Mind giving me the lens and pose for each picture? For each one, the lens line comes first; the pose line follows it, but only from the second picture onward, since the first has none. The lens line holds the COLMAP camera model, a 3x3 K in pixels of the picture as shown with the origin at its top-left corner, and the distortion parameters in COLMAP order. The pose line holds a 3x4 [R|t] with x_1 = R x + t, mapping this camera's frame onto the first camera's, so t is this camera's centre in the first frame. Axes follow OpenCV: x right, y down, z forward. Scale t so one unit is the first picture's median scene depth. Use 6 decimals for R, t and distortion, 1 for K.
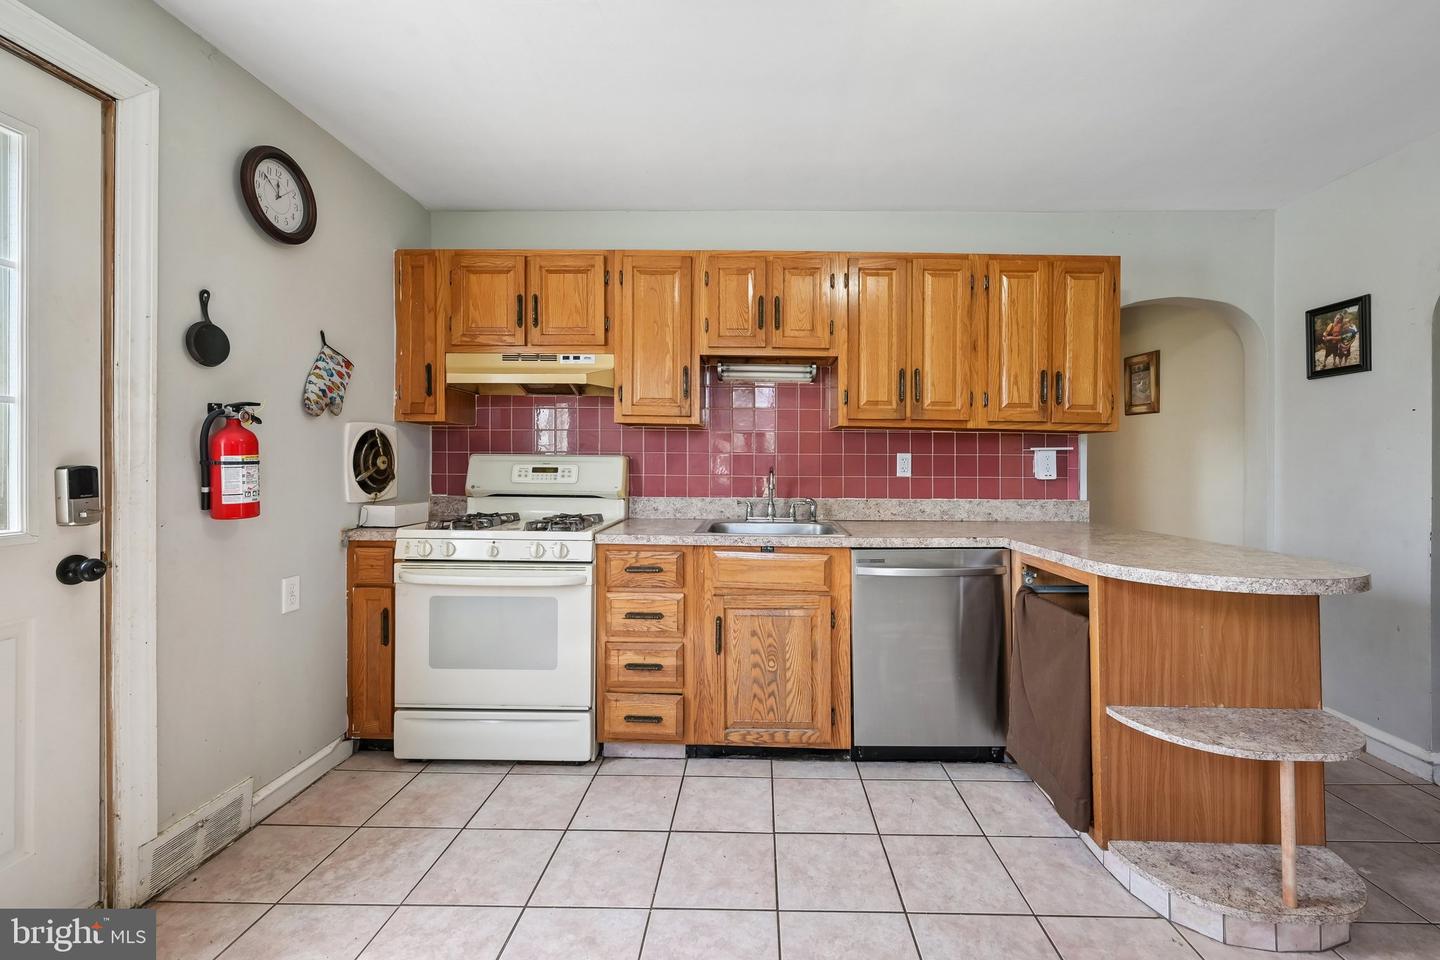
lens RADIAL K [[594.5, 0, 747.8], [0, 594.5, 461.9], [0, 0, 1]] dist [0.003805, 0.000150]
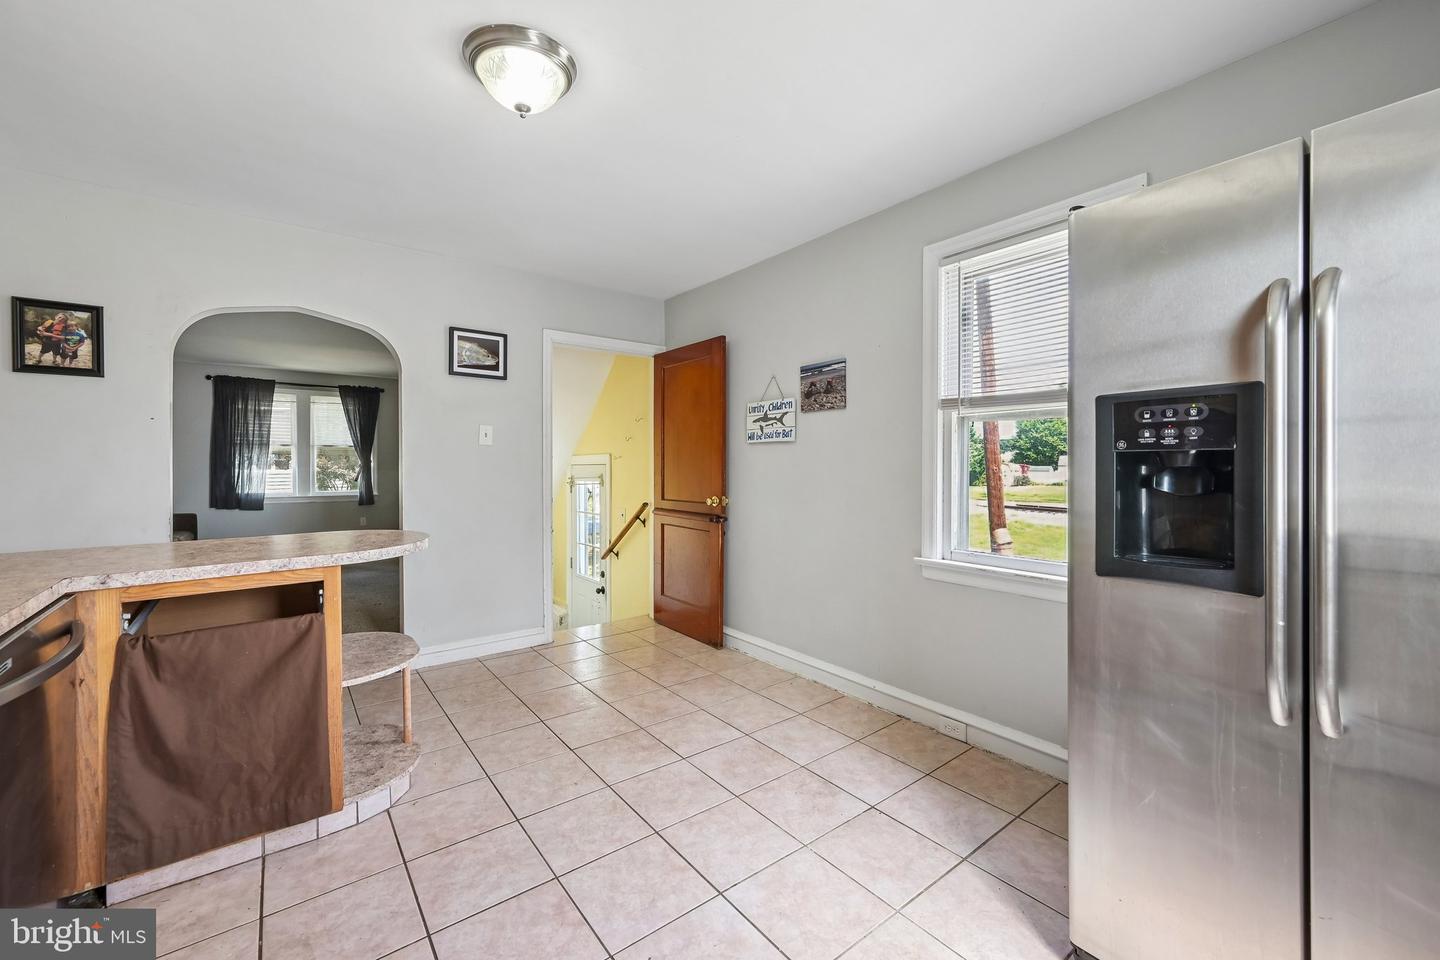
lens RADIAL K [[570.4, 0, 720.0], [0, 570.4, 480.0], [0, 0, 1]] dist [-0.000819, 0.000074]
pose [[-0.626242, -0.025264, 0.779219, -0.486698], [-0.004735, 0.999580, 0.028603, -0.002151], [-0.779614, 0.014223, -0.626099, 0.807298]]
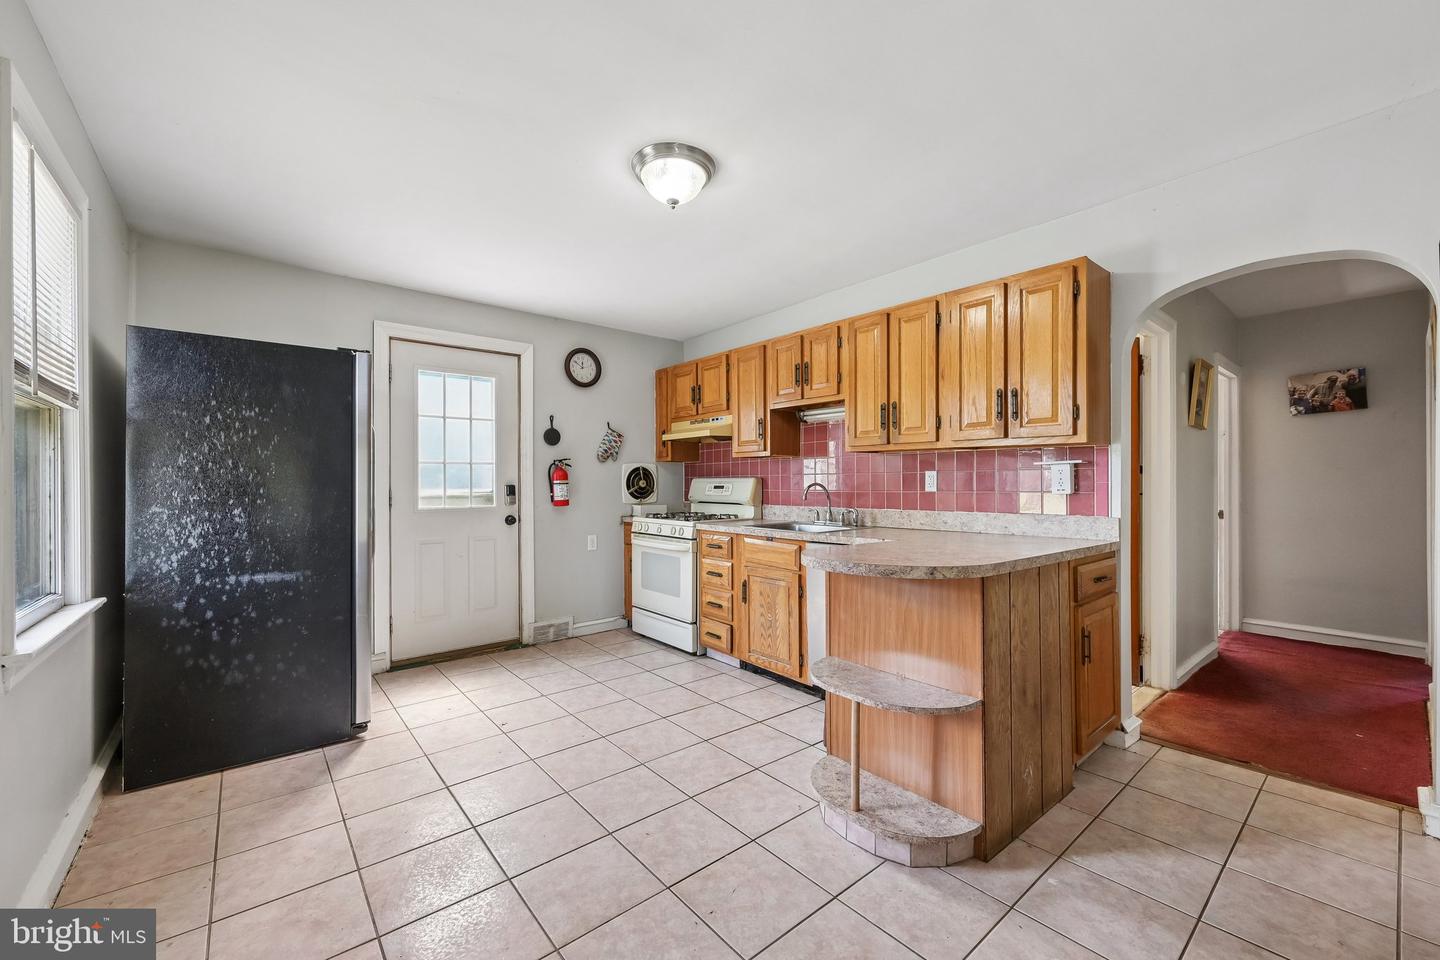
lens RADIAL K [[570.4, 0, 720.0], [0, 570.4, 480.0], [0, 0, 1]] dist [-0.000819, 0.000074]
pose [[0.651110, -0.014970, -0.758836, 1.044077], [0.008325, 0.999886, -0.012582, 0.016624], [0.758938, 0.001875, 0.651161, -0.027623]]
